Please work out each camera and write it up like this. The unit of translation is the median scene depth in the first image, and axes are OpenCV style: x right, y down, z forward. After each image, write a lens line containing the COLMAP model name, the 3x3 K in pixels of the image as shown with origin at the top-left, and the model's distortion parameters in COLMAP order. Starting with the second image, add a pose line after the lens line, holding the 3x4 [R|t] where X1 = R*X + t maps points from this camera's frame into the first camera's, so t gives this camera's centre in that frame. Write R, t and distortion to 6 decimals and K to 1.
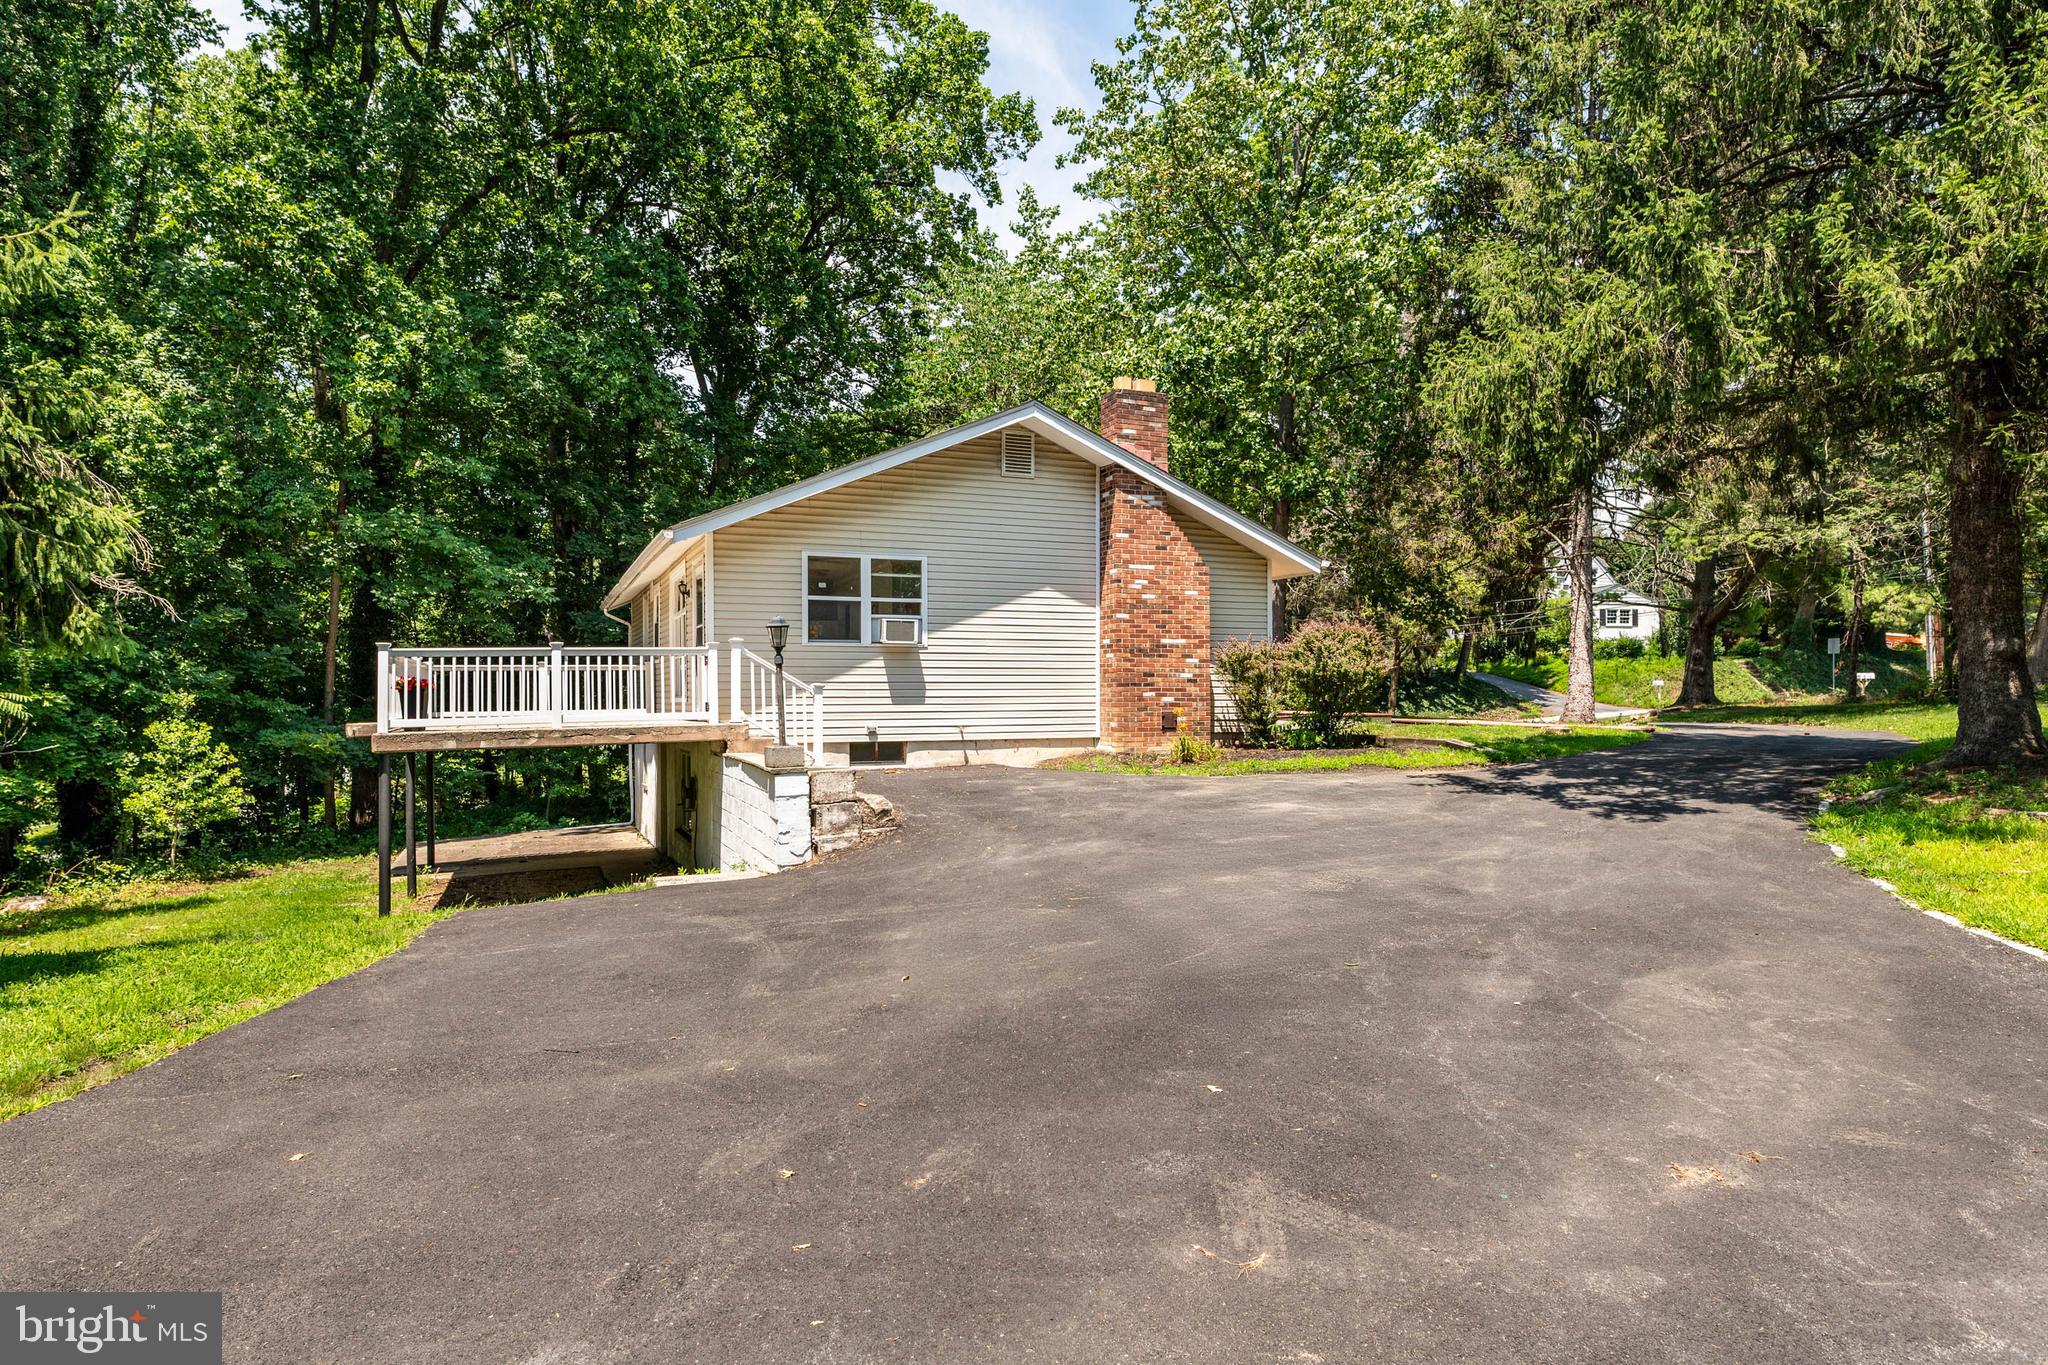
lens RADIAL K [[1193.6, 0, 1024.0], [0, 1193.6, 686.0], [0, 0, 1]] dist [0.001276, -0.000163]
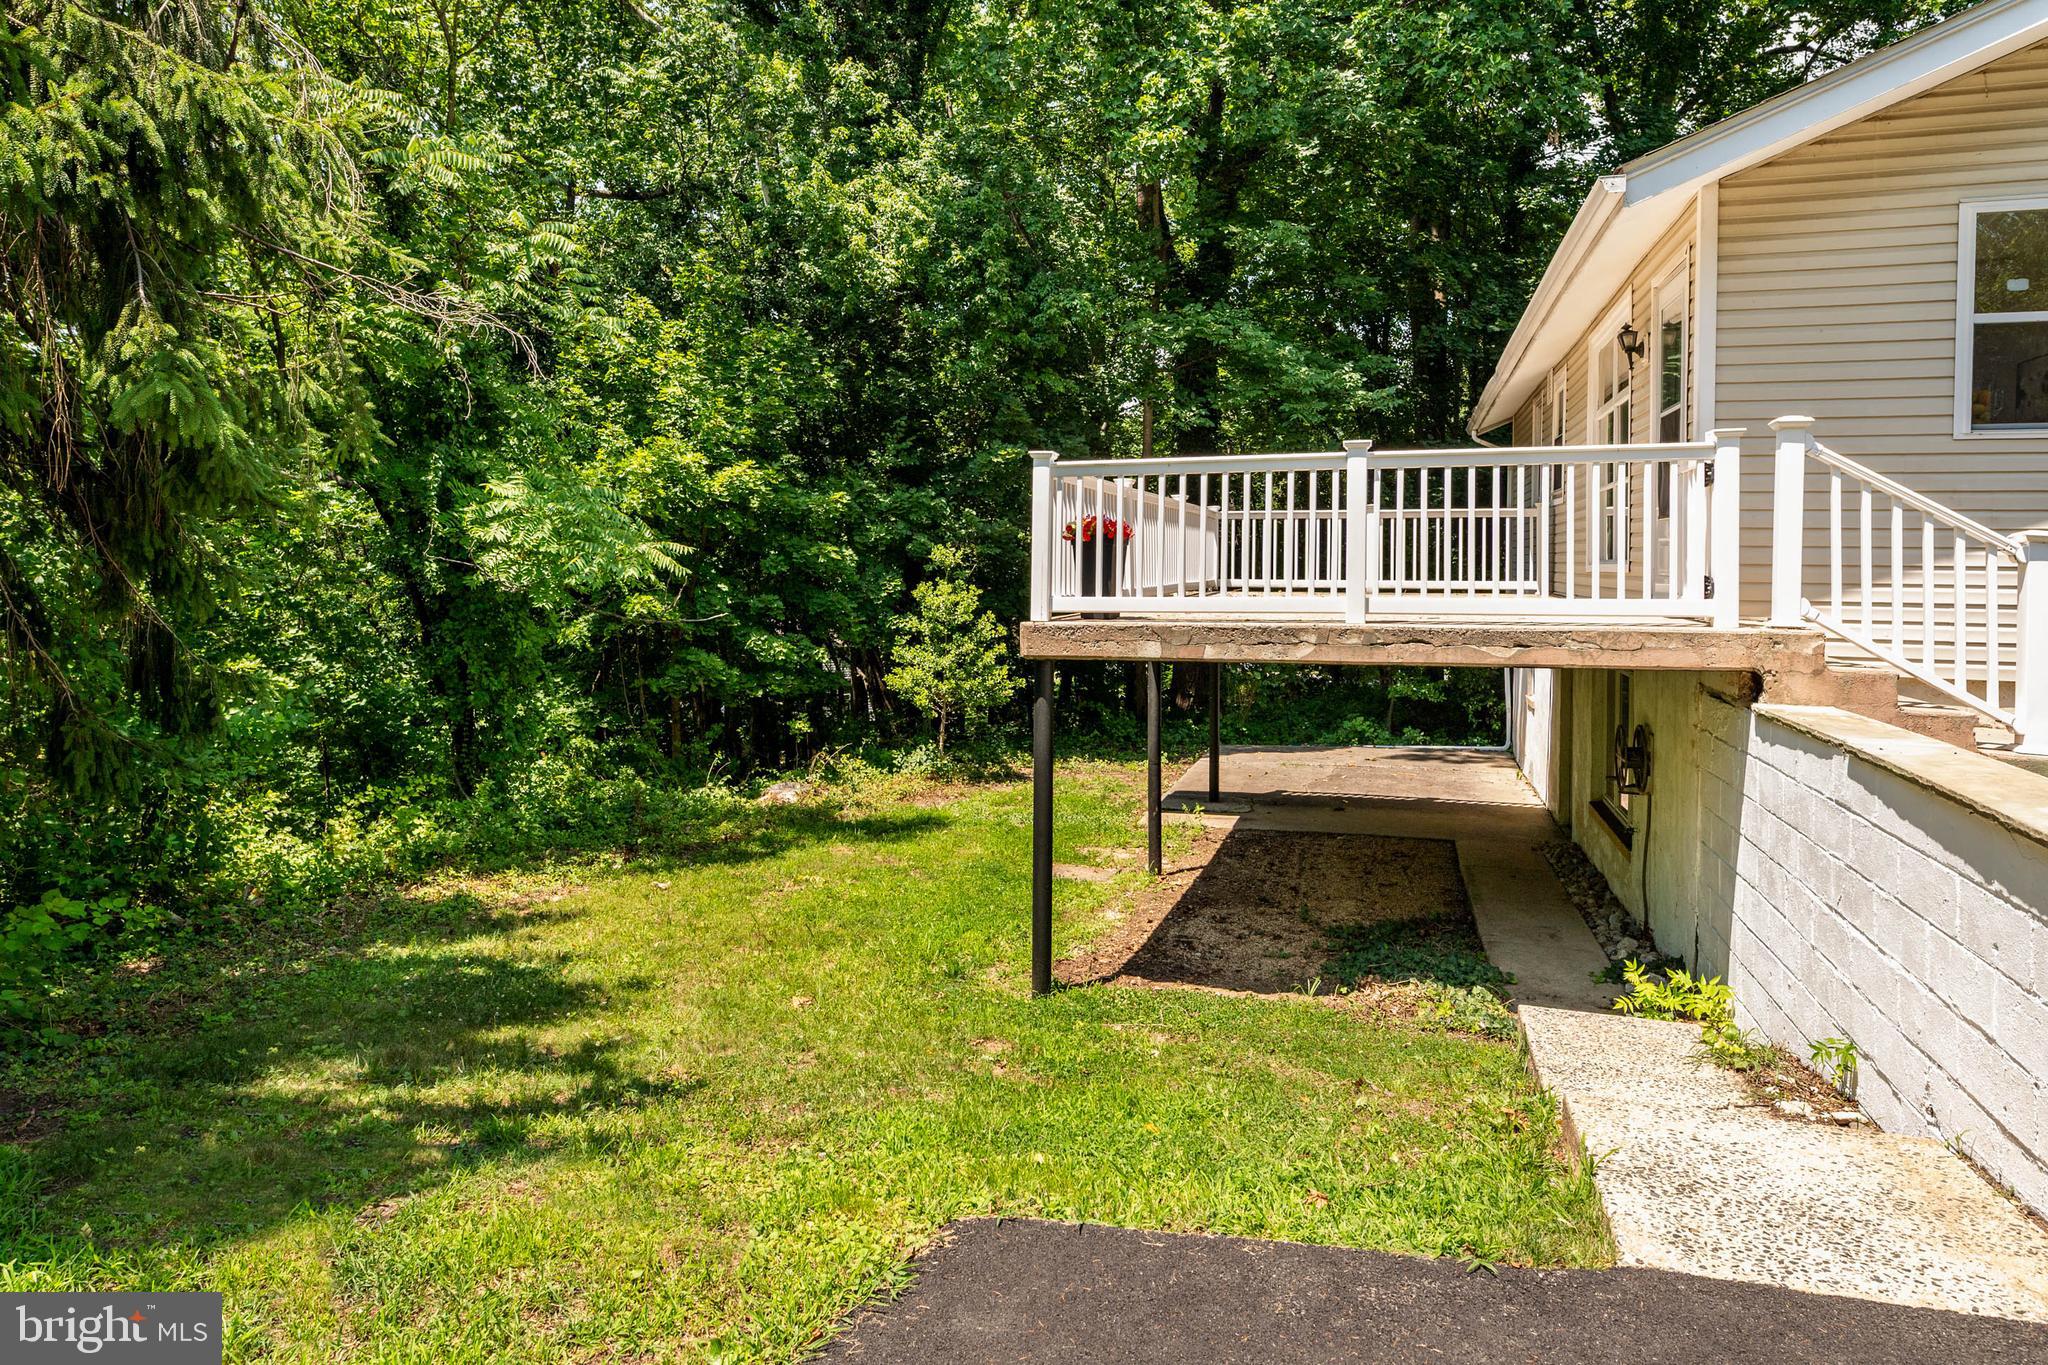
lens RADIAL K [[1193.6, 0, 1016.7], [0, 1193.6, 563.1], [0, 0, 1]] dist [0.001276, -0.000163]
pose [[0.761369, 0.015168, -0.648141, -0.164406], [-0.008578, 0.999874, 0.013322, 0.005323], [0.648262, -0.004583, 0.761404, 0.484143]]
